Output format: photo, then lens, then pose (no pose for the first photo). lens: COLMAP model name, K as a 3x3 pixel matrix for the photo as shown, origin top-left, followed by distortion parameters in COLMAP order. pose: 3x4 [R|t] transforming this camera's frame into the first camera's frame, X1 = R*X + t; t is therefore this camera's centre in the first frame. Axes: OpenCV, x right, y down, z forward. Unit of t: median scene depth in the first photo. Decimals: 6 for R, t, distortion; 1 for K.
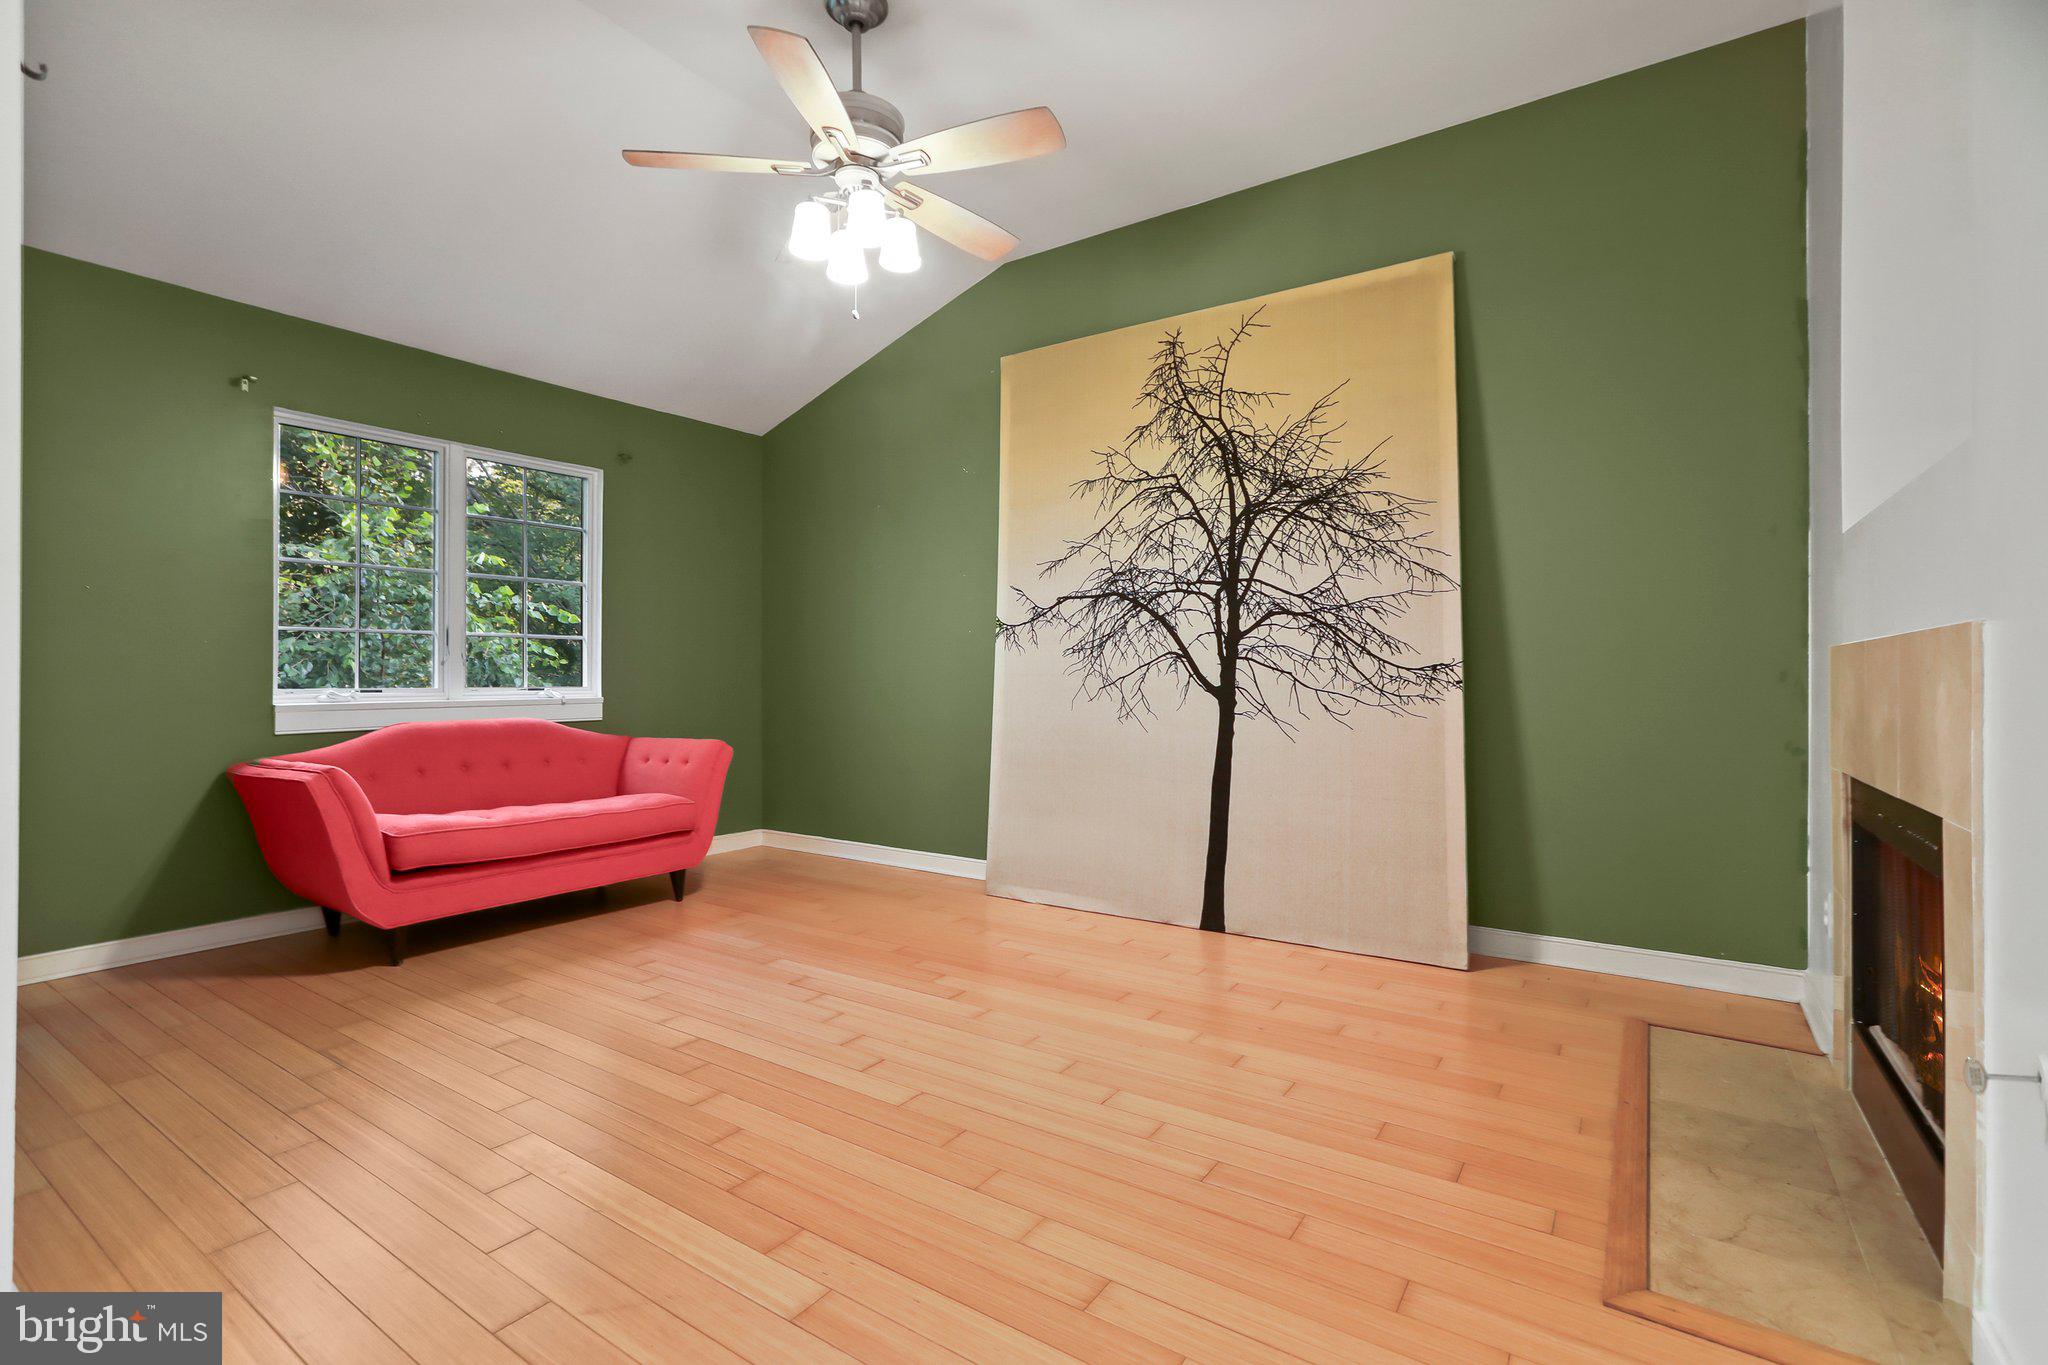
lens RADIAL K [[931.1, 0, 1027.6], [0, 931.1, 668.0], [0, 0, 1]] dist [-0.028821, 0.007293]
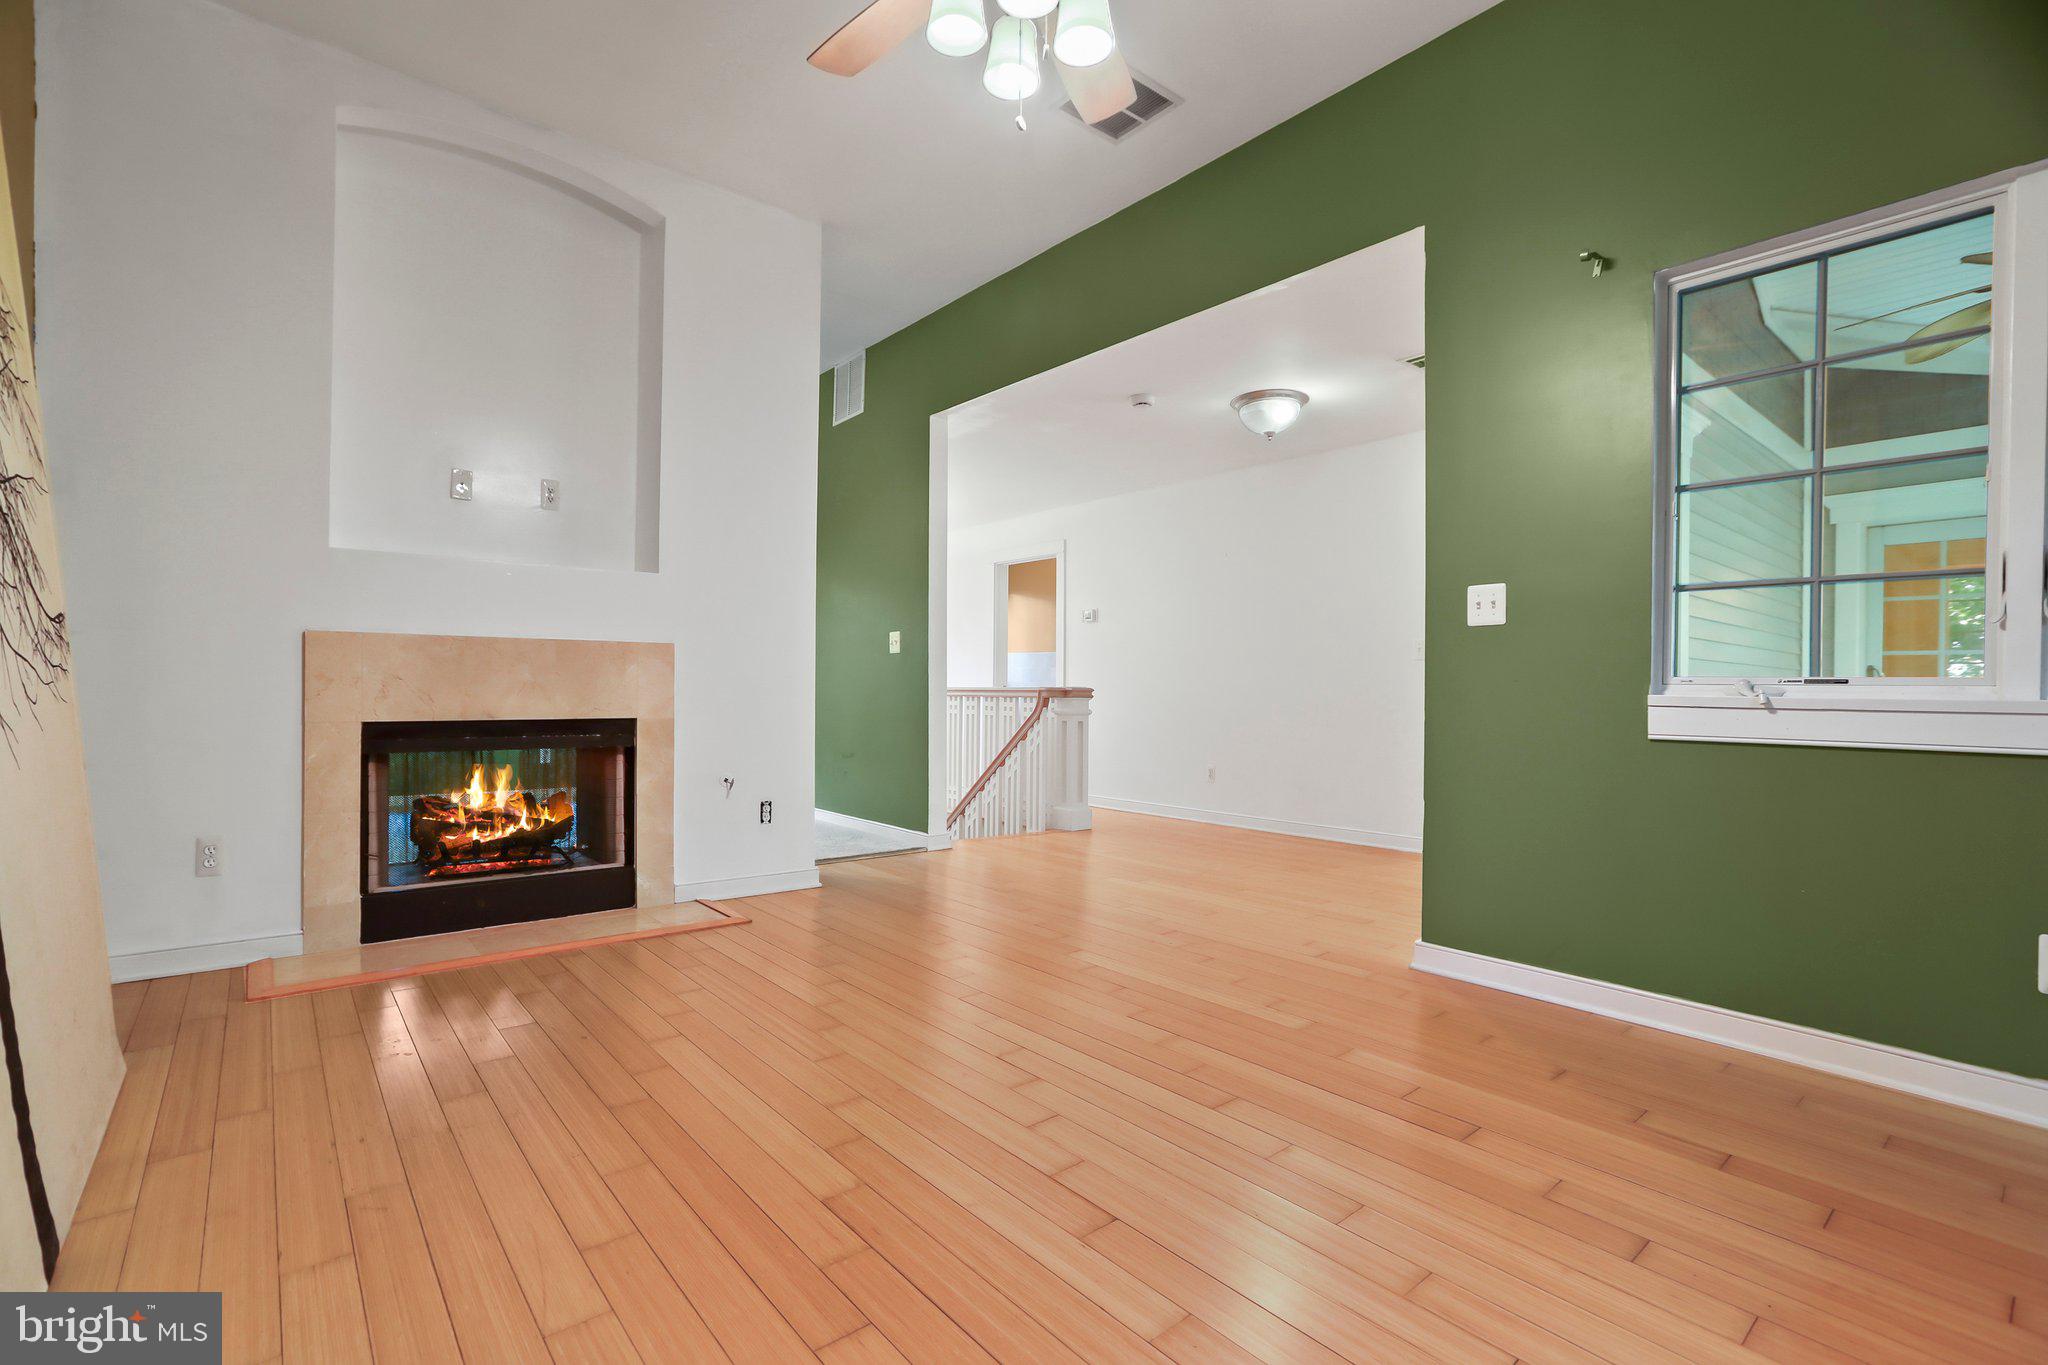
lens RADIAL K [[931.1, 0, 1019.2], [0, 931.1, 696.6], [0, 0, 1]] dist [-0.028821, 0.007293]
pose [[-0.960385, -0.010263, 0.278488, -0.387744], [-0.012870, 0.999889, -0.007534, 0.058509], [-0.278380, -0.010820, -0.960410, 1.694115]]
